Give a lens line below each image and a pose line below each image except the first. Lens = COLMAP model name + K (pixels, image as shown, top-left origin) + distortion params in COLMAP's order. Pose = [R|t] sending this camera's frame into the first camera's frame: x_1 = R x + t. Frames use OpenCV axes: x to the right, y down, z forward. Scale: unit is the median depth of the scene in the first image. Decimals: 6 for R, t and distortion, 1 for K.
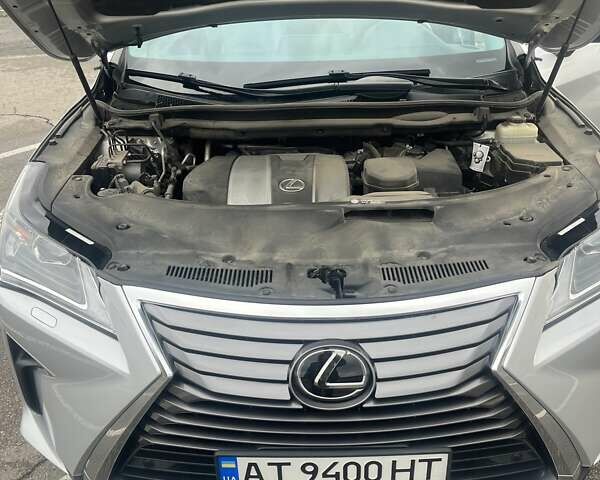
lens RADIAL K [[609.2, 0, 298.3], [0, 609.2, 245.6], [0, 0, 1]] dist [0.027802, 0.000000]
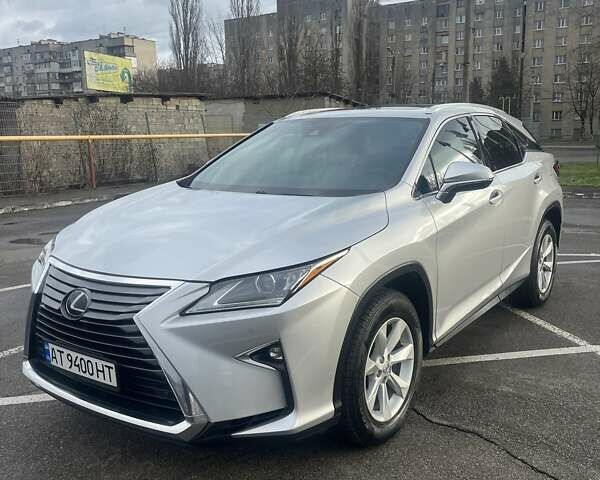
lens RADIAL K [[609.2, 0, 301.4], [0, 609.2, 239.4], [0, 0, 1]] dist [0.027802, 0.000000]
pose [[0.808334, 0.114170, -0.577547, 1.688299], [-0.271895, 0.942523, -0.194225, 0.190366], [0.522177, 0.314031, 0.792916, -0.265395]]
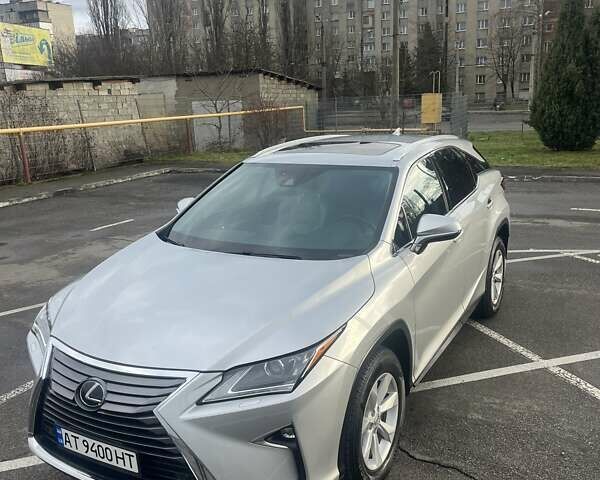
lens RADIAL K [[609.2, 0, 298.3], [0, 609.2, 238.5], [0, 0, 1]] dist [0.027802, 0.000000]
pose [[0.867725, 0.107731, -0.485229, 1.540384], [-0.213451, 0.962394, -0.168039, -0.095406], [0.448878, 0.249384, 0.858089, -0.588087]]
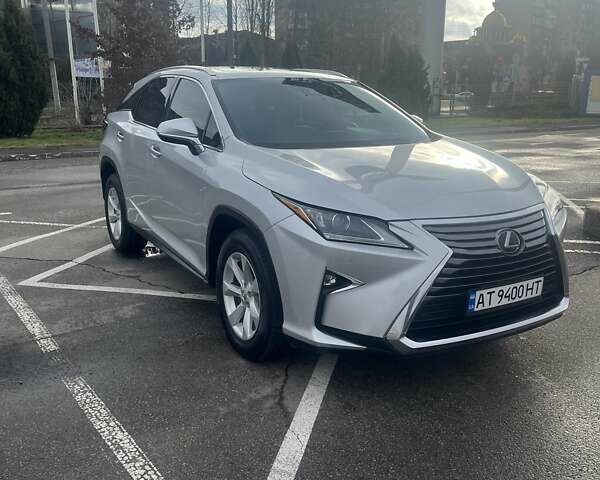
lens RADIAL K [[609.2, 0, 298.2], [0, 609.2, 238.2], [0, 0, 1]] dist [0.027802, 0.000000]
pose [[0.863868, -0.090079, 0.495598, -1.656842], [0.205760, 0.961157, -0.183959, 0.430007], [-0.459776, 0.260890, 0.848847, -0.553144]]
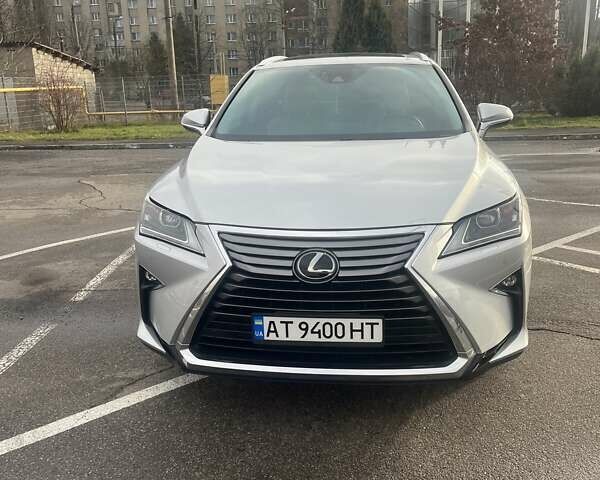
lens RADIAL K [[609.2, 0, 297.8], [0, 609.2, 241.1], [0, 0, 1]] dist [0.027802, 0.000000]
pose [[0.992630, 0.030589, -0.117257, 0.201469], [-0.054873, 0.976189, -0.209867, 0.497657], [0.108046, 0.214755, 0.970673, -0.764137]]
